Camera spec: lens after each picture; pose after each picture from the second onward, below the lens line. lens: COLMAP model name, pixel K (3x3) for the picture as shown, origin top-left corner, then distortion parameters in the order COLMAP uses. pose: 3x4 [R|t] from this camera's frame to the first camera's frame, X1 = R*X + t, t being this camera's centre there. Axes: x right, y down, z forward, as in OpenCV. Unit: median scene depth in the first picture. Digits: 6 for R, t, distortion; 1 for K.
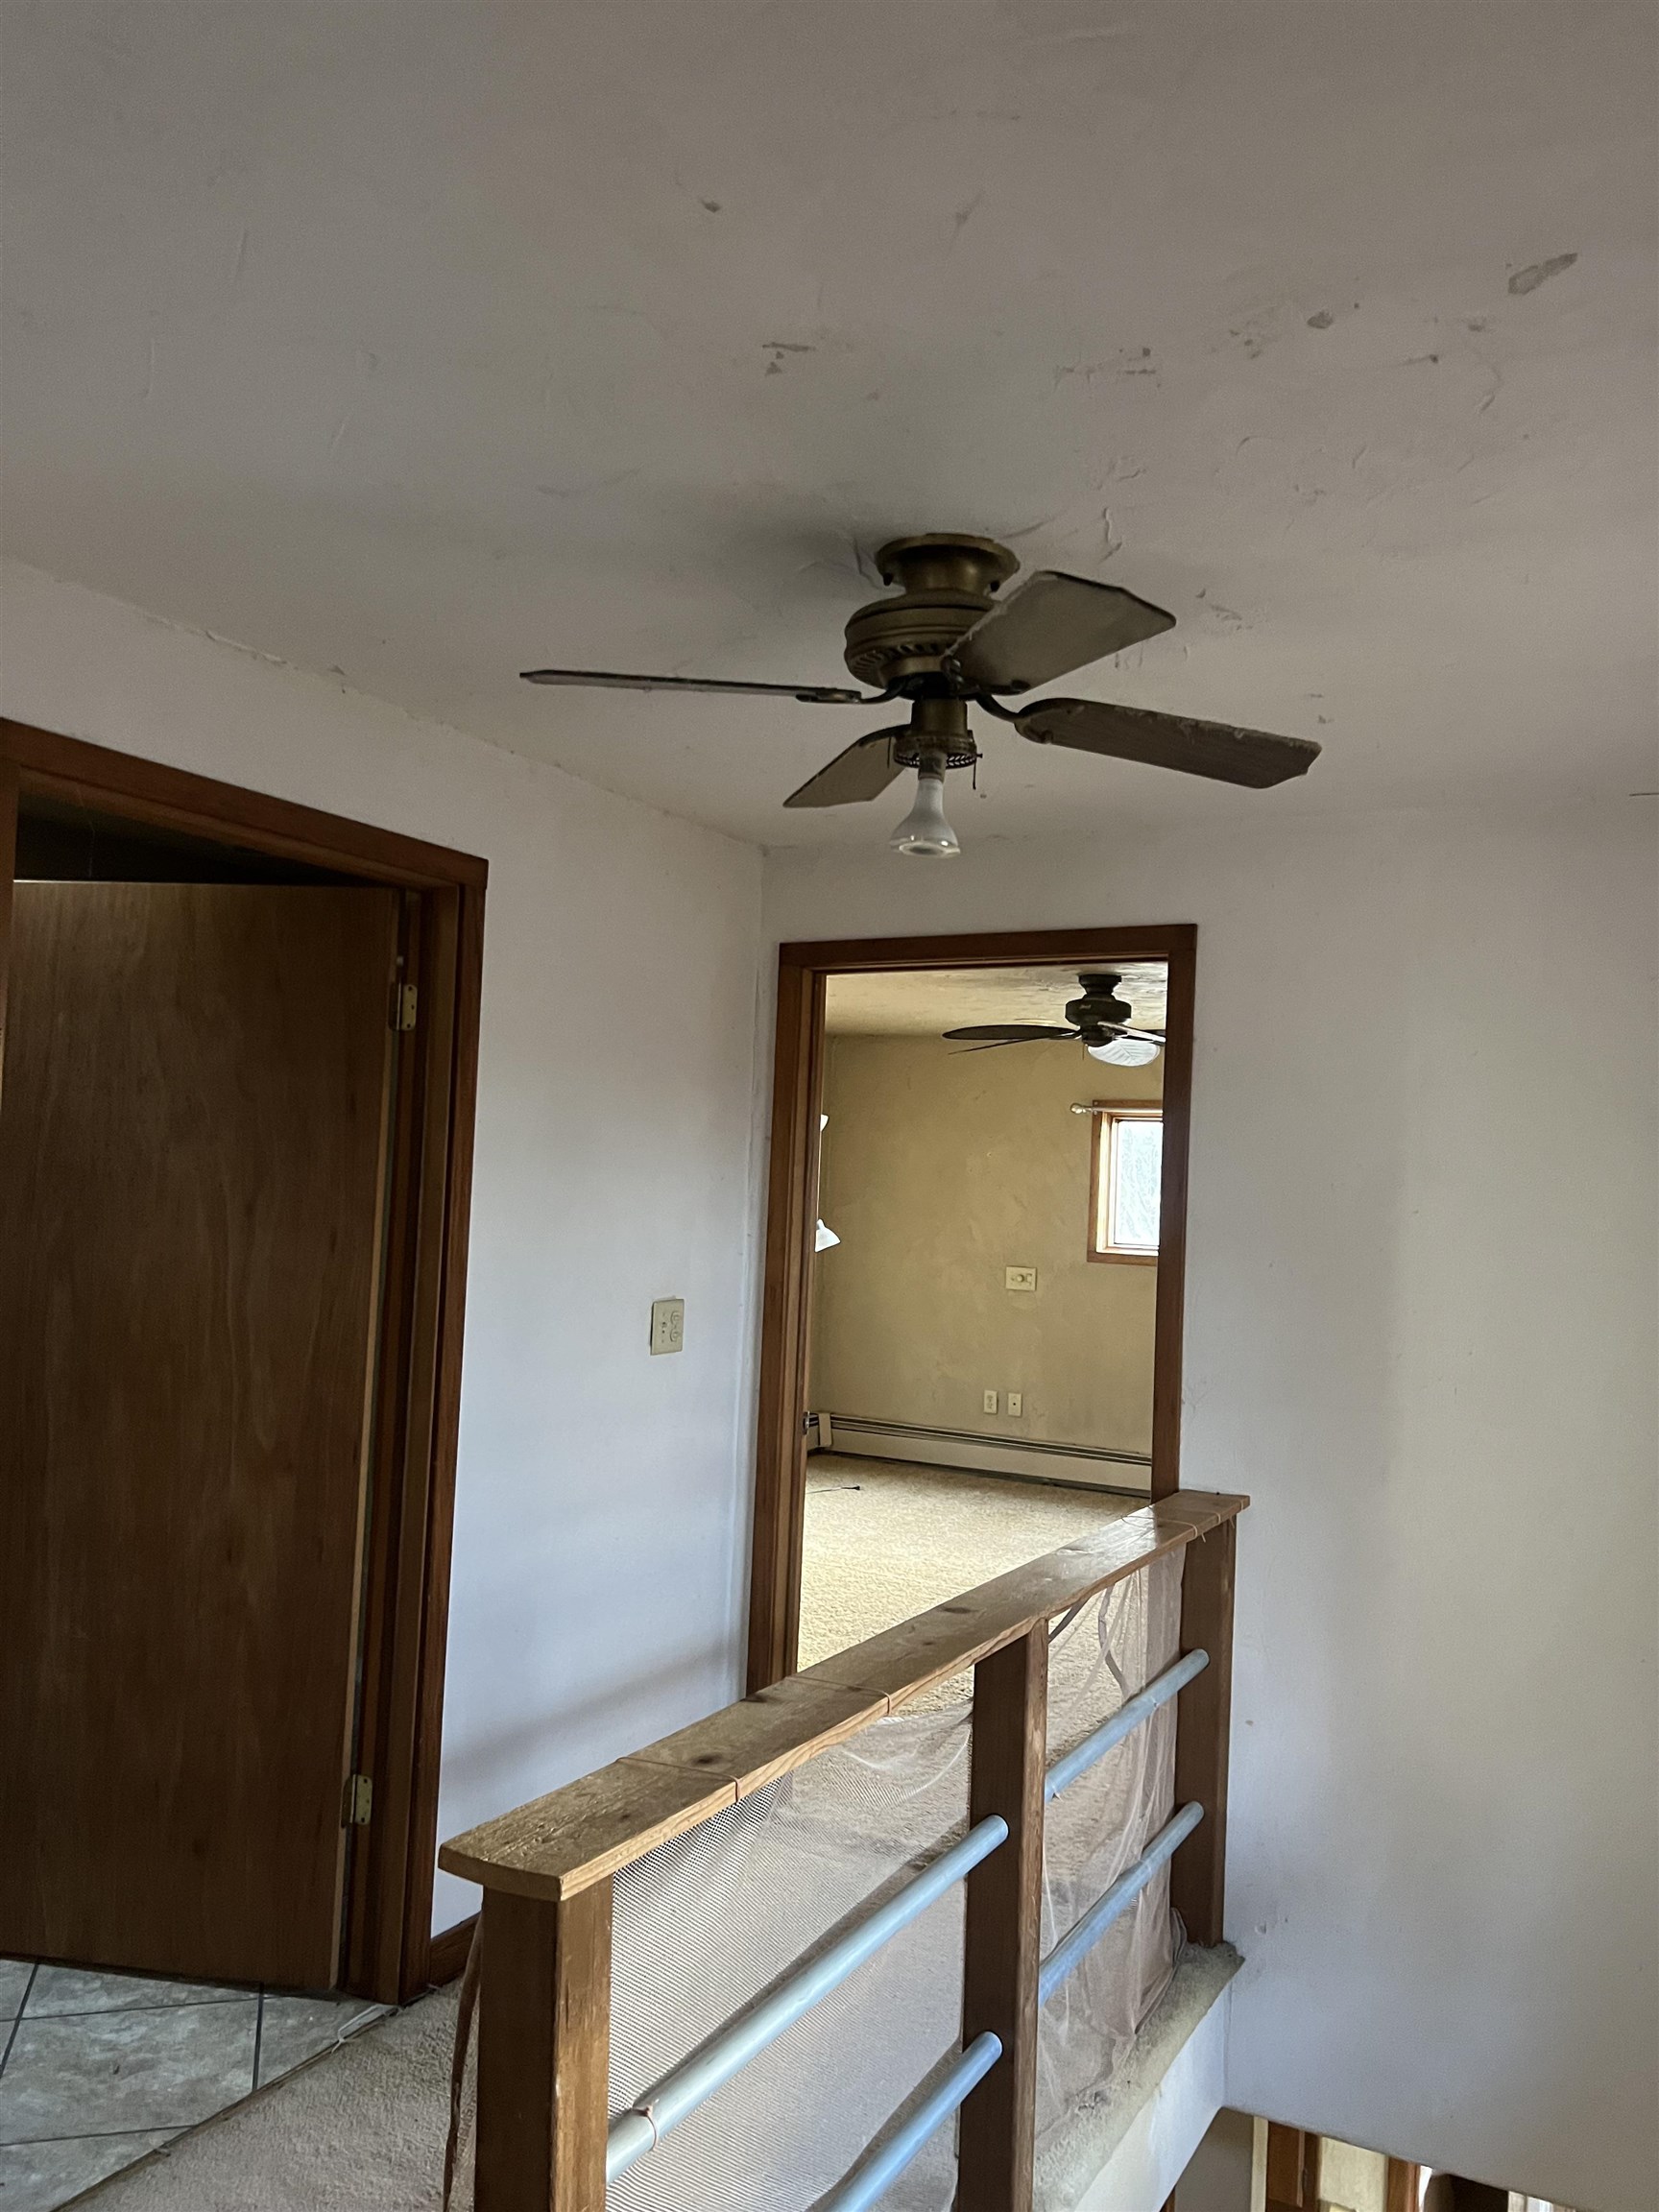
lens RADIAL K [[1674.3, 0, 824.3], [0, 1674.3, 1113.2], [0, 0, 1]] dist [0.048774, -0.056902]
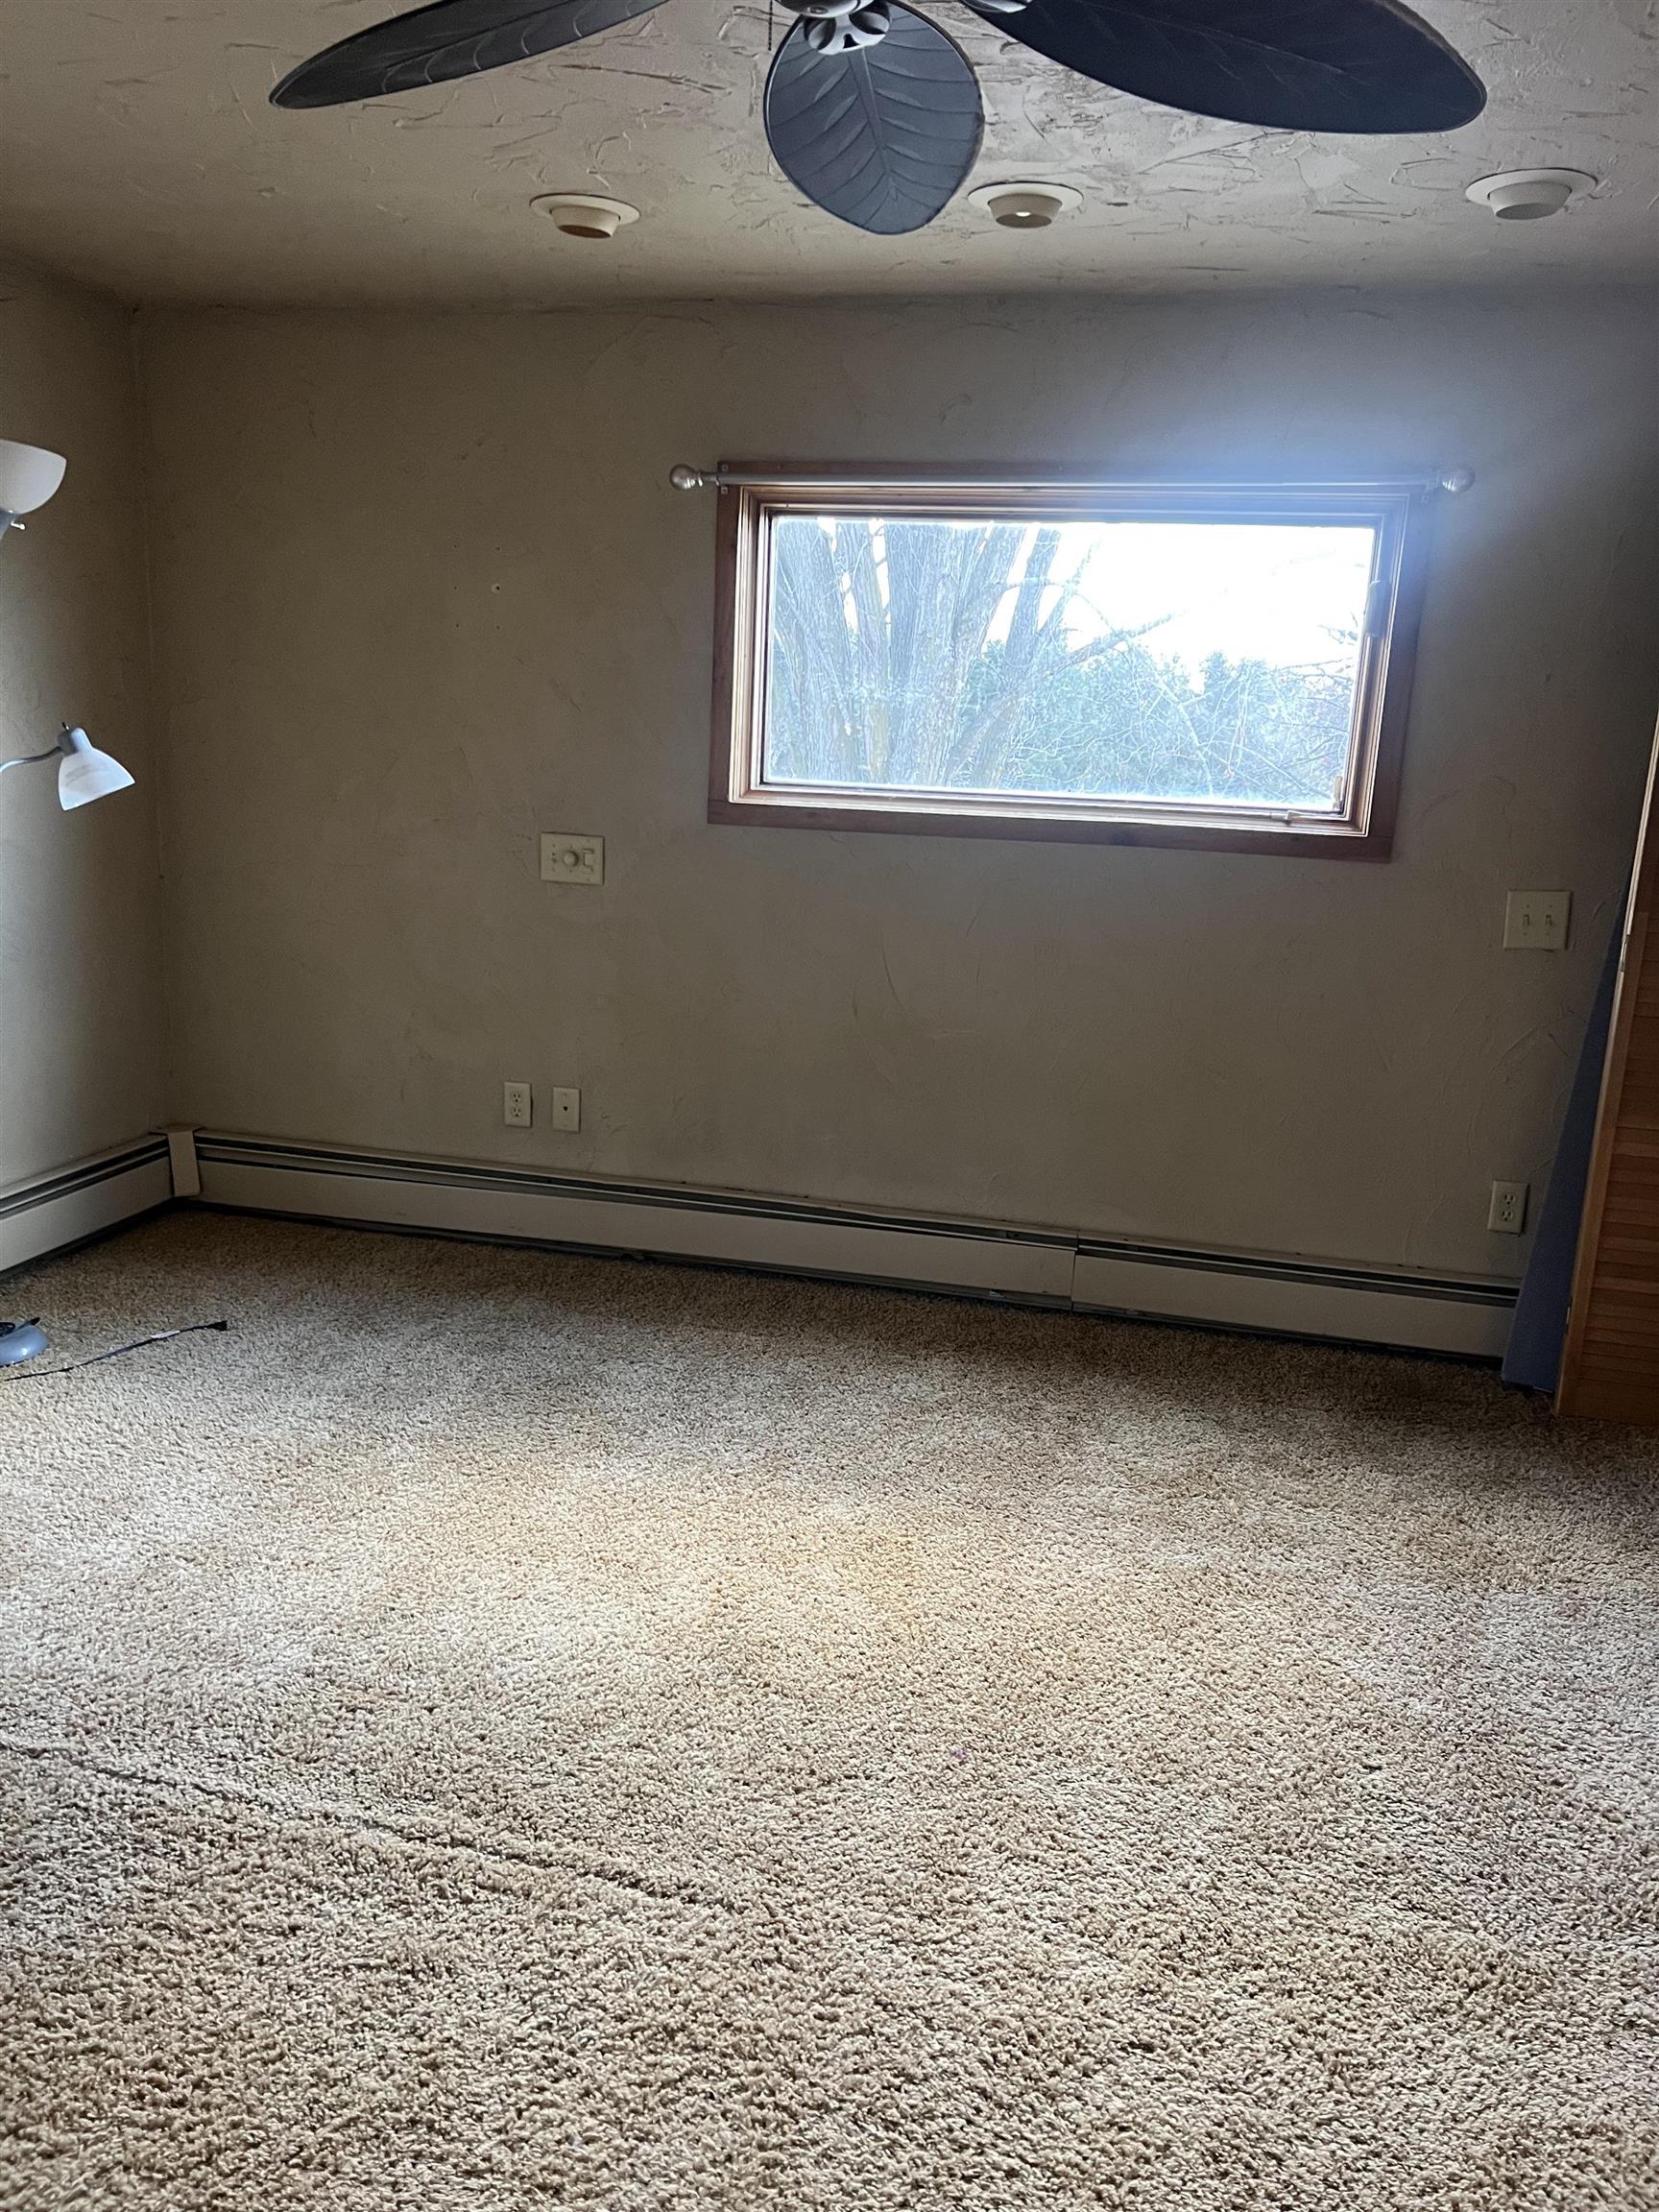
lens RADIAL K [[1674.3, 0, 841.6], [0, 1674.3, 1109.9], [0, 0, 1]] dist [0.048774, -0.056902]
pose [[0.965785, -0.054073, 0.253644, 0.066058], [-0.017208, 0.962506, 0.270713, 0.036289], [-0.258772, -0.265816, 0.928644, 0.512833]]
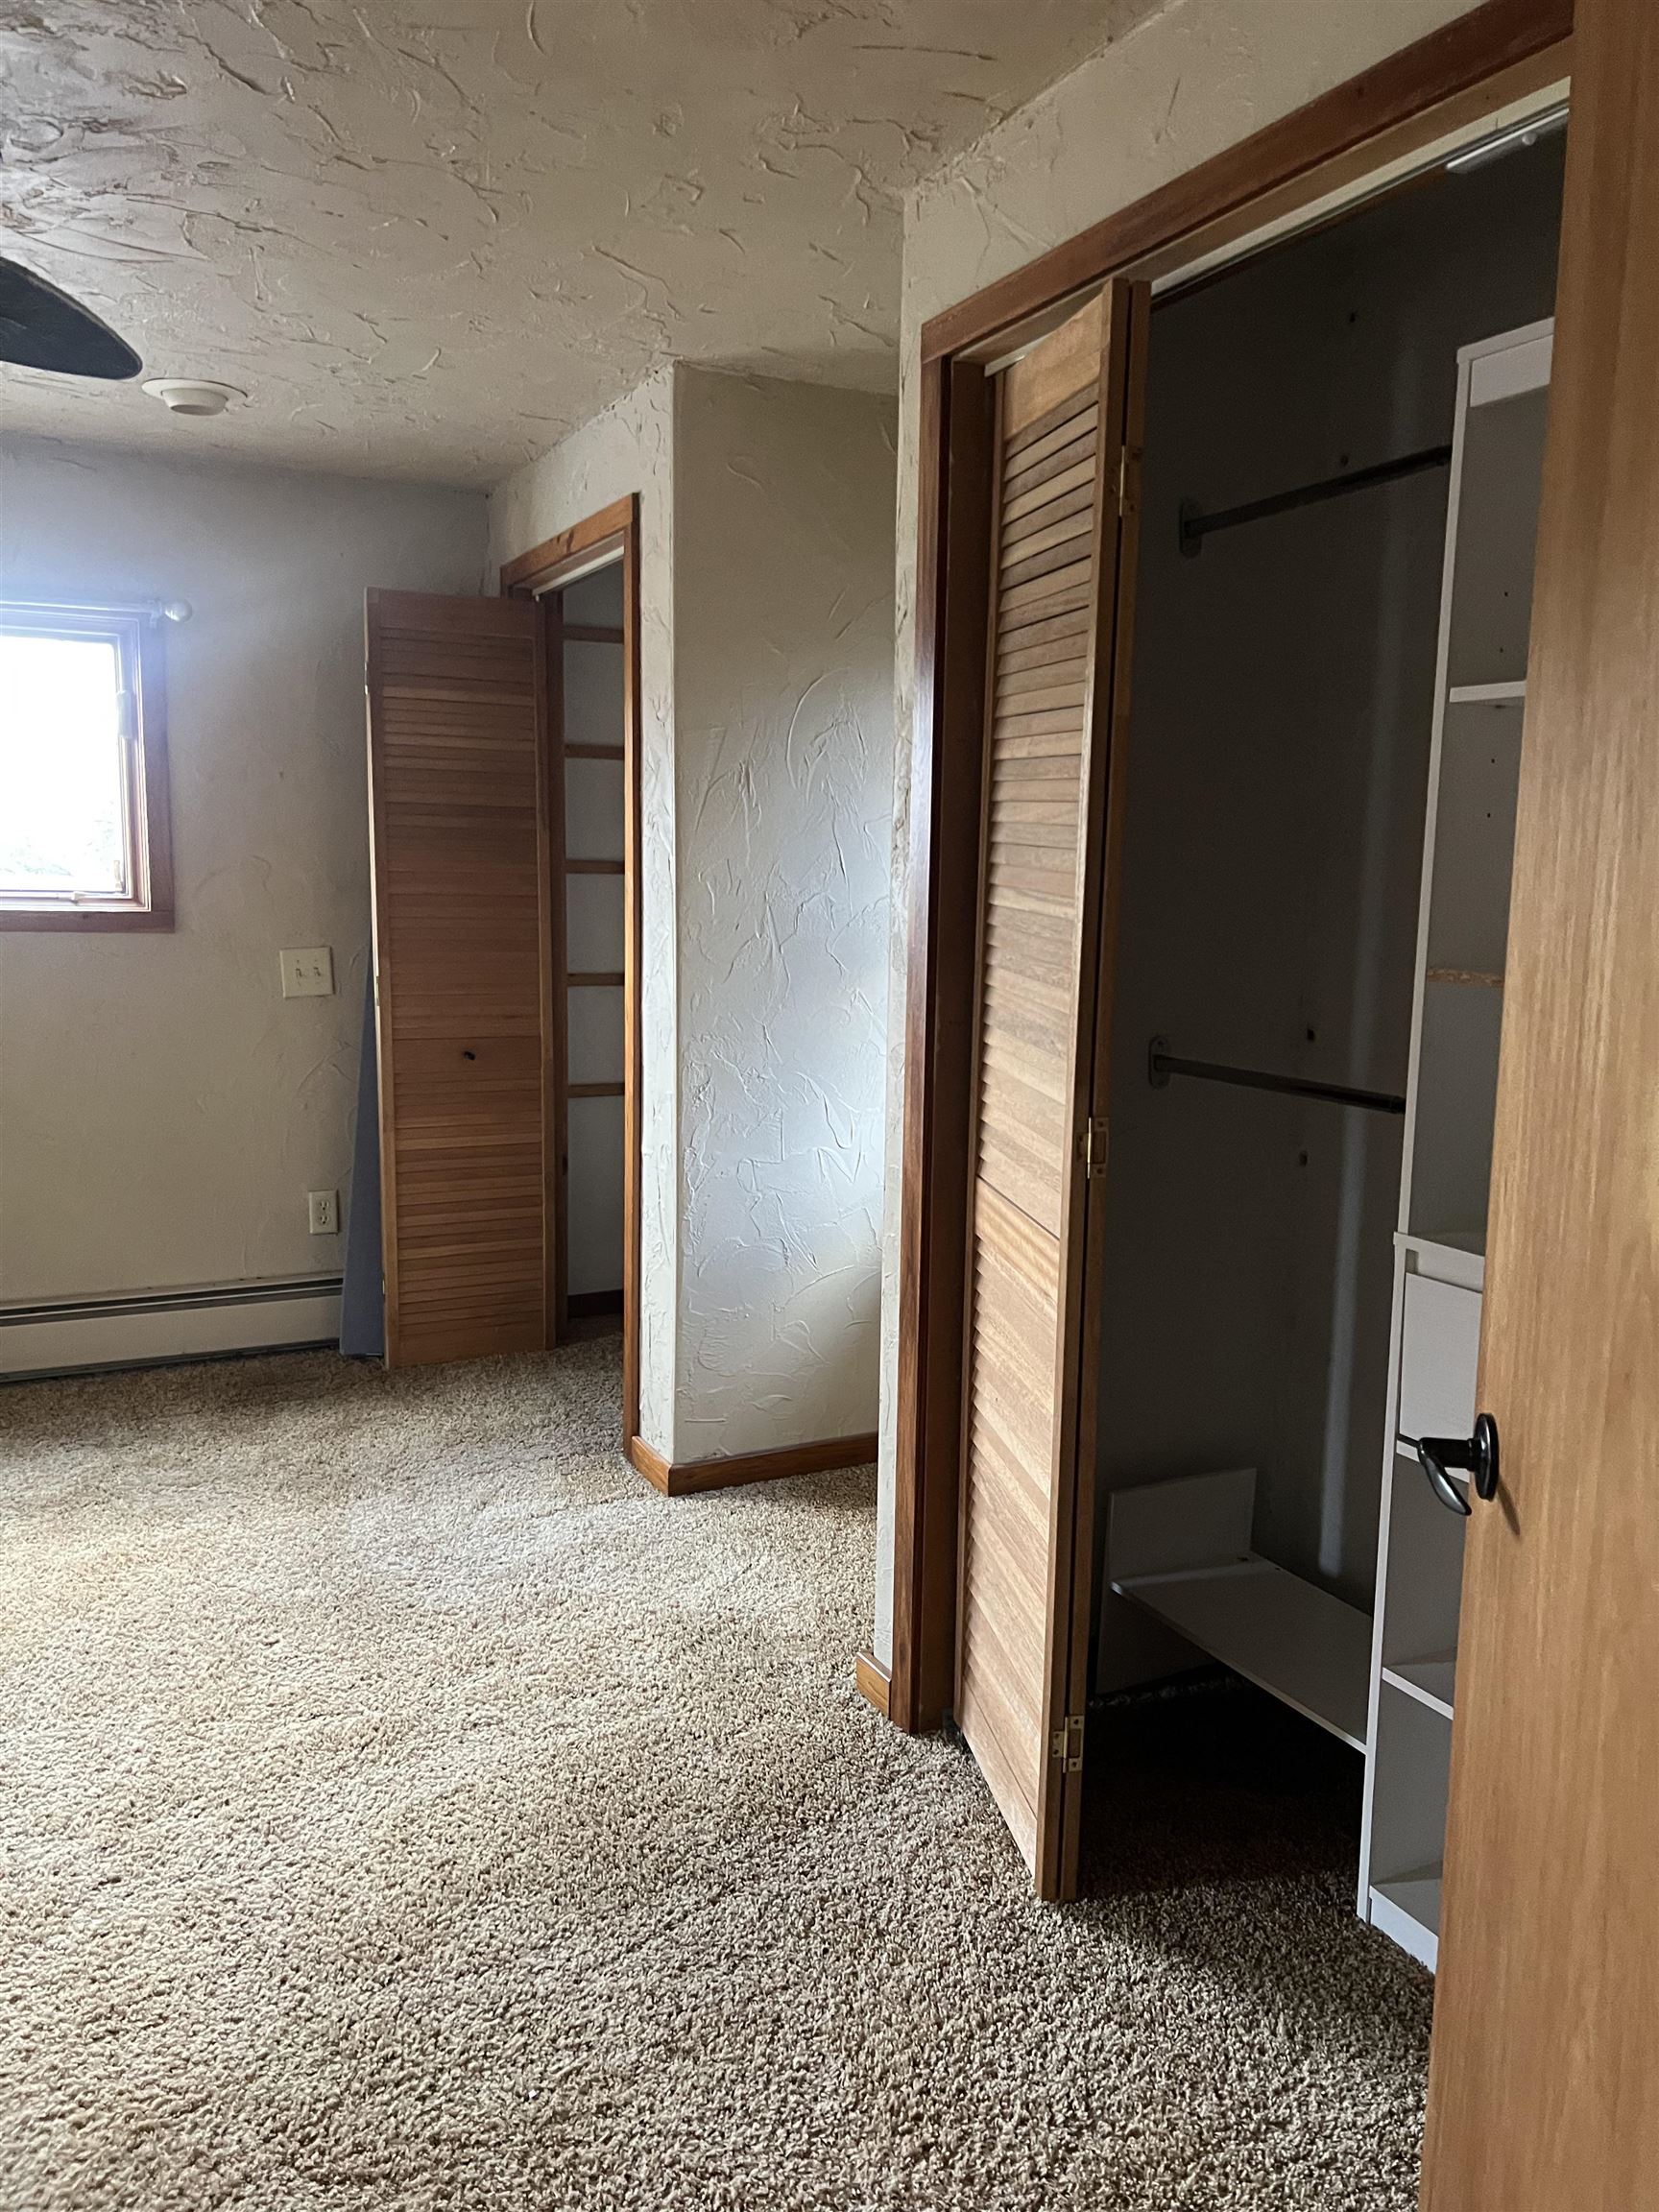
lens RADIAL K [[1674.3, 0, 831.0], [0, 1674.3, 1092.7], [0, 0, 1]] dist [0.048774, -0.056902]
pose [[0.588081, -0.146382, 0.795445, 0.030856], [-0.019440, 0.980643, 0.194835, 0.035351], [-0.808568, -0.130043, 0.573852, 0.454158]]
